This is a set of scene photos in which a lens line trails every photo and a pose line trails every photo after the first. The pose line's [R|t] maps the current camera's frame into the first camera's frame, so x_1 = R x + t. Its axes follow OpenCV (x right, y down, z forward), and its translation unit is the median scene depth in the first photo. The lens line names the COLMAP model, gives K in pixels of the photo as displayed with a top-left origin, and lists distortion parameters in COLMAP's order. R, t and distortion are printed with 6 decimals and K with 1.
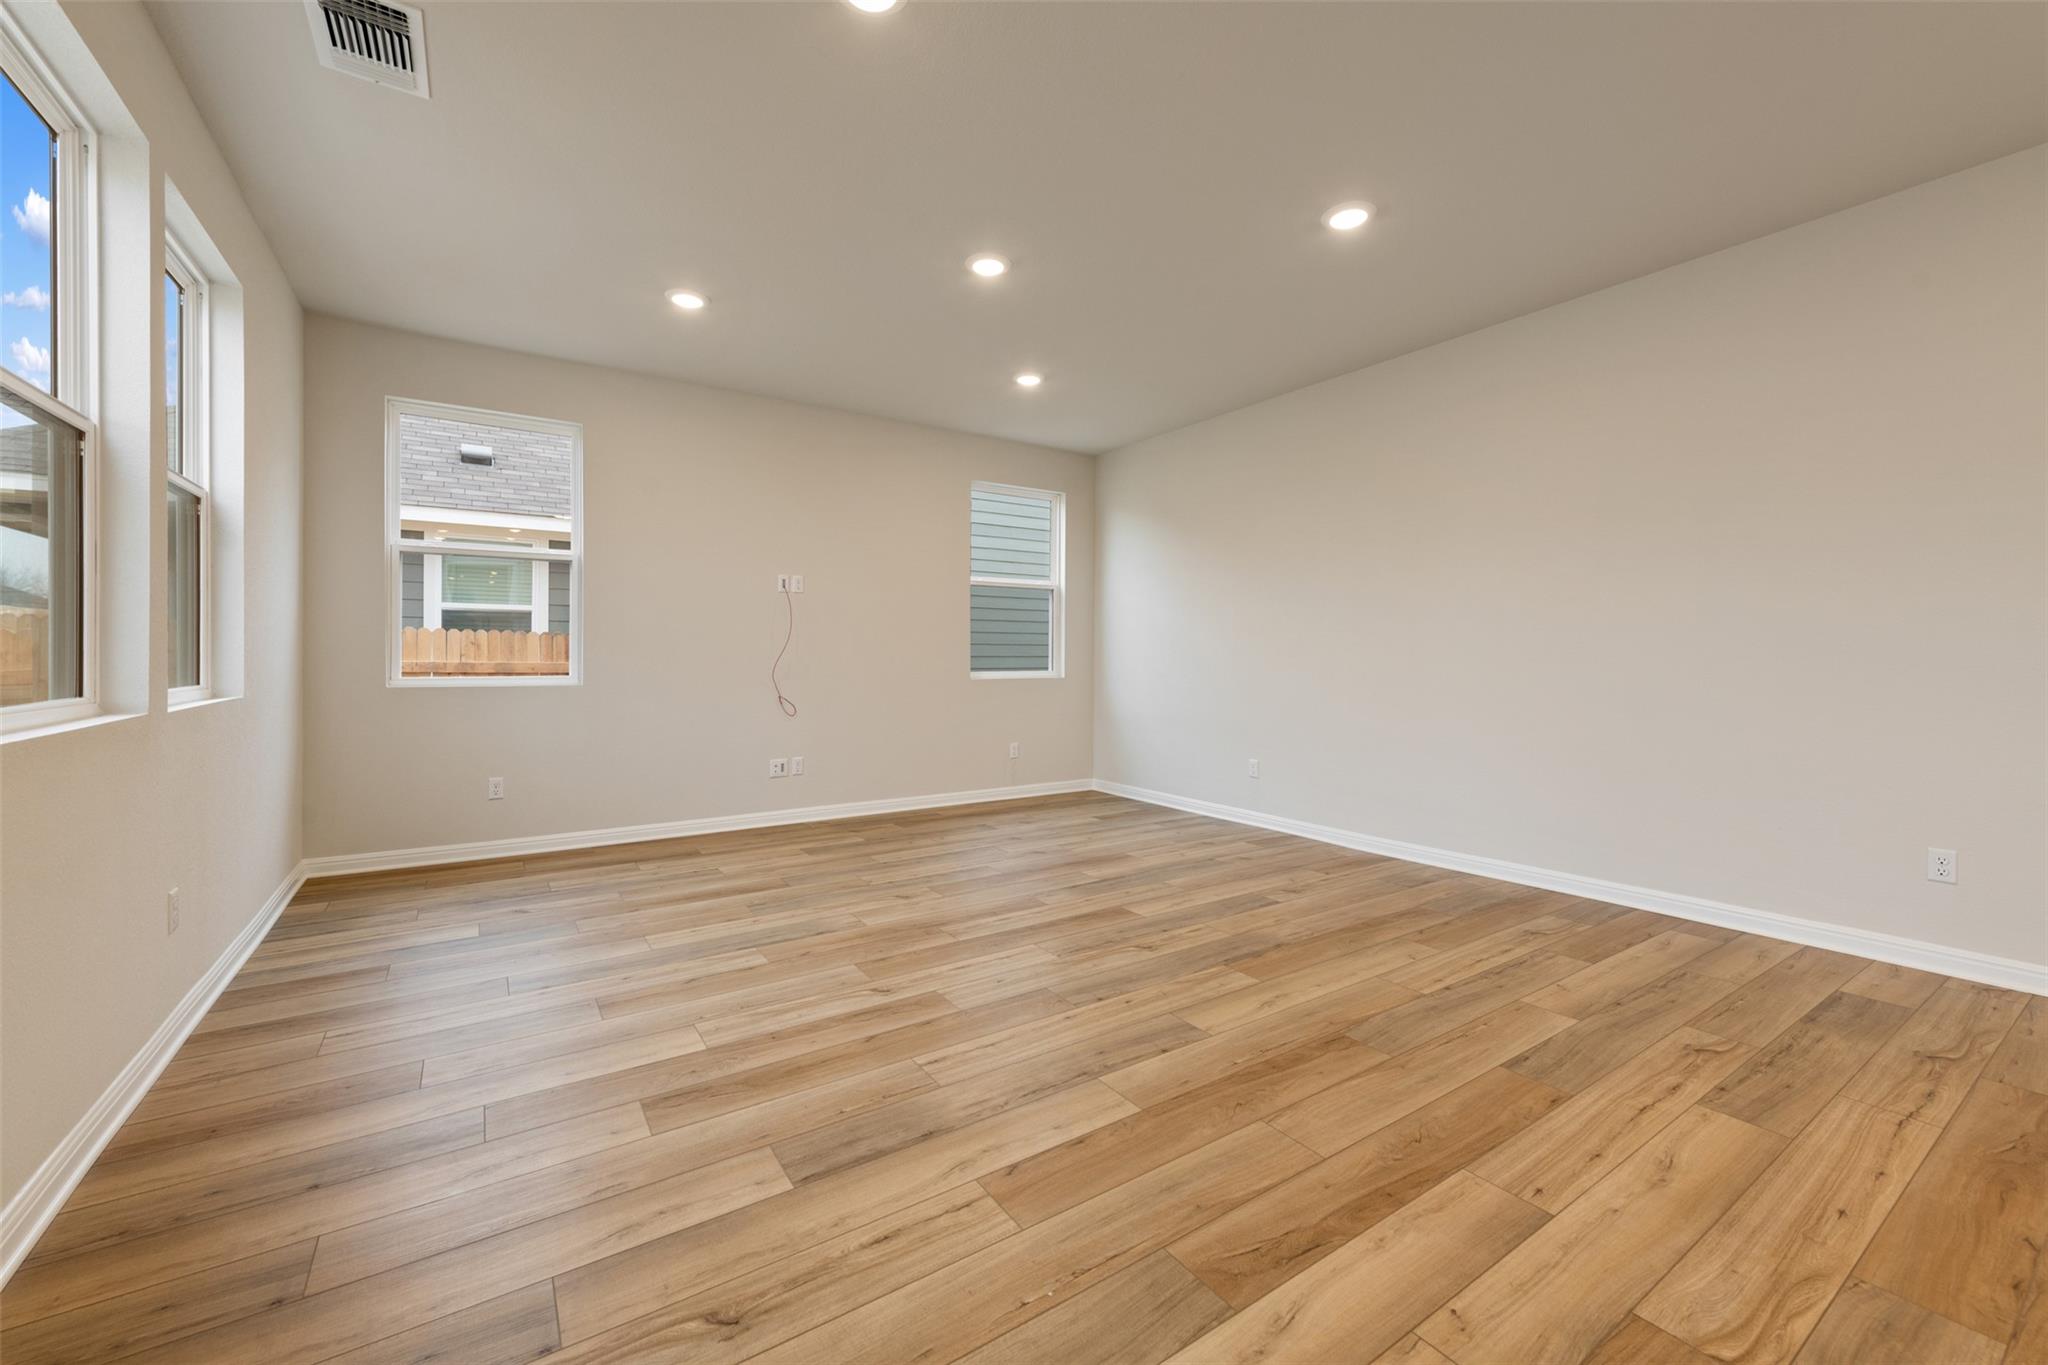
lens RADIAL K [[811.9, 0, 1024.0], [0, 811.9, 652.3], [0, 0, 1]] dist [0.014150, -0.004974]
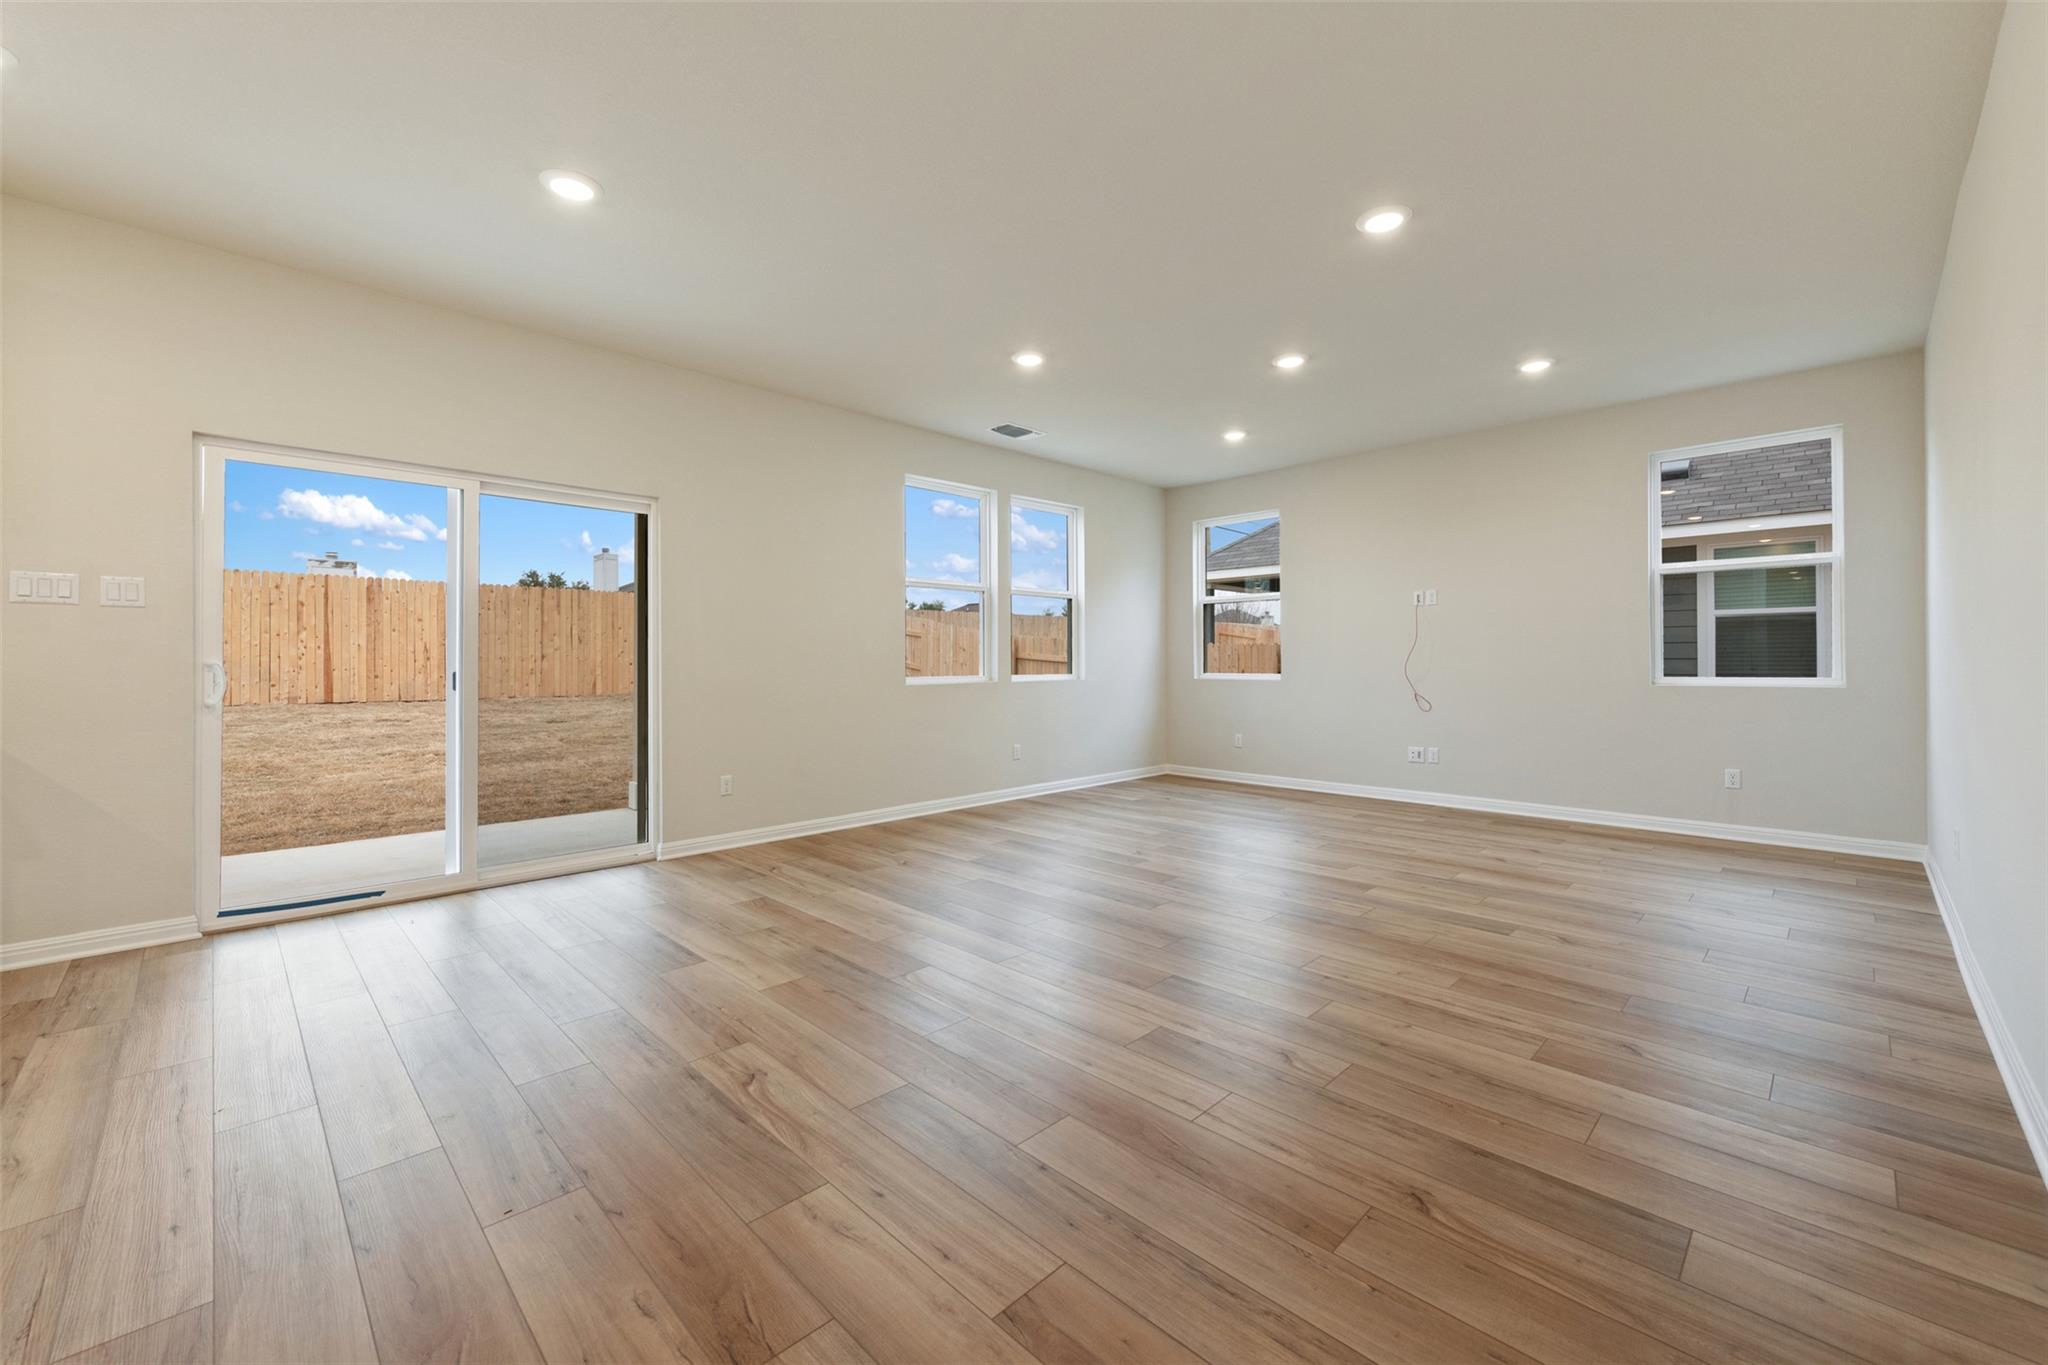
lens RADIAL K [[811.9, 0, 1024.0], [0, 811.9, 652.3], [0, 0, 1]] dist [0.014150, -0.004974]
pose [[0.186879, -0.015808, -0.982256, 1.268621], [0.009084, 0.999856, -0.014363, 0.008951], [0.982341, -0.006239, 0.186995, 0.371714]]
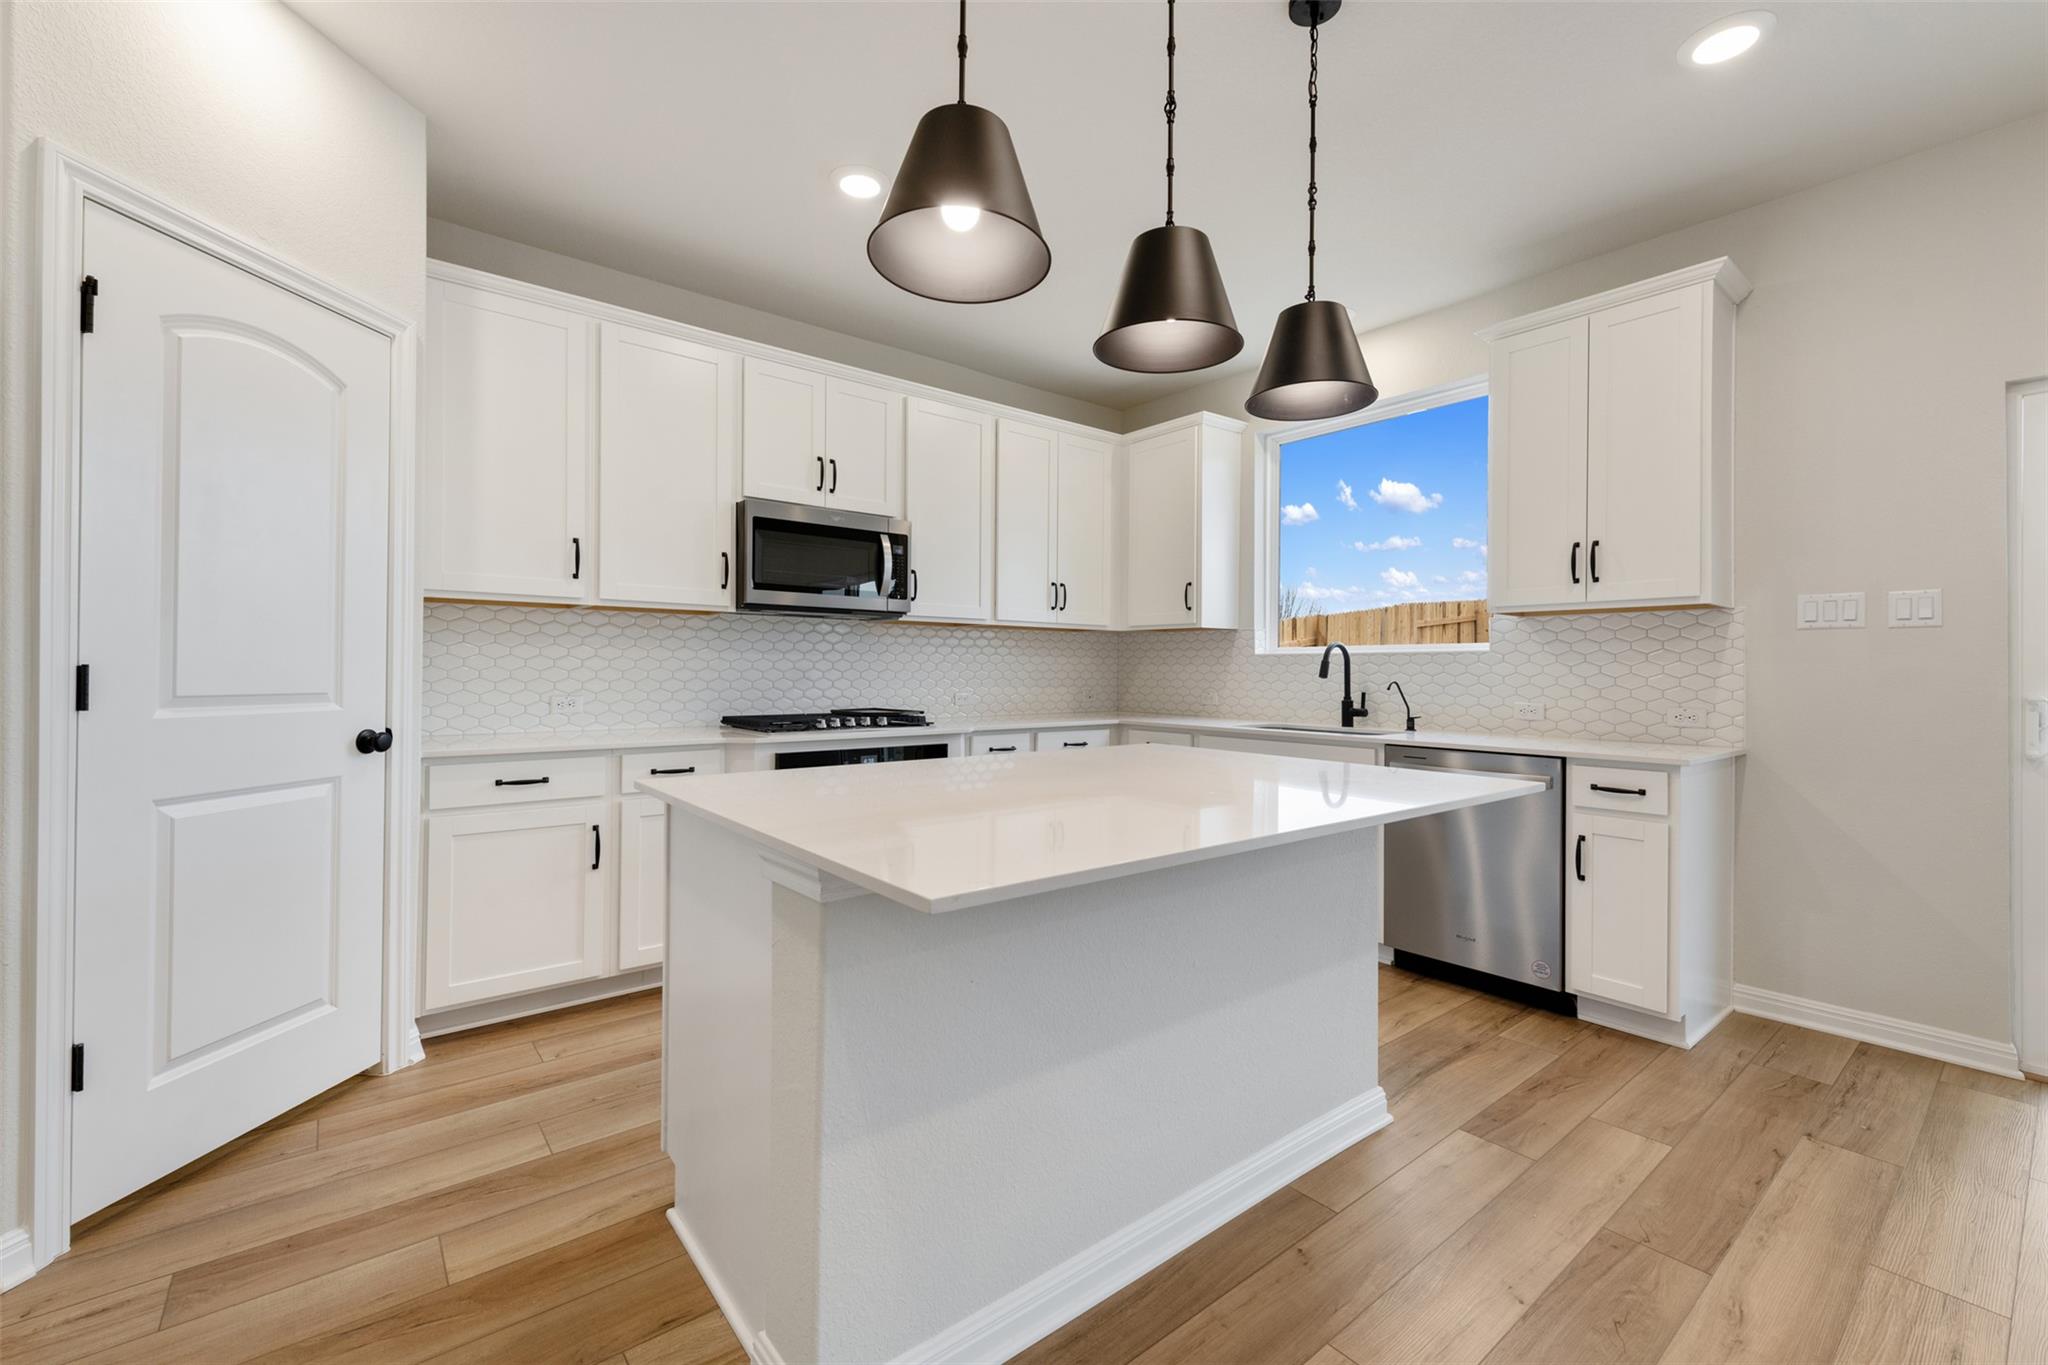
lens RADIAL K [[849.8, 0, 1018.2], [0, 849.8, 670.7], [0, 0, 1]] dist [0.010692, -0.005156]
pose [[-0.996791, -0.008677, -0.079582, 1.027169], [-0.008133, 0.999941, -0.007147, -0.015355], [0.079640, -0.006477, -0.996803, 0.246171]]
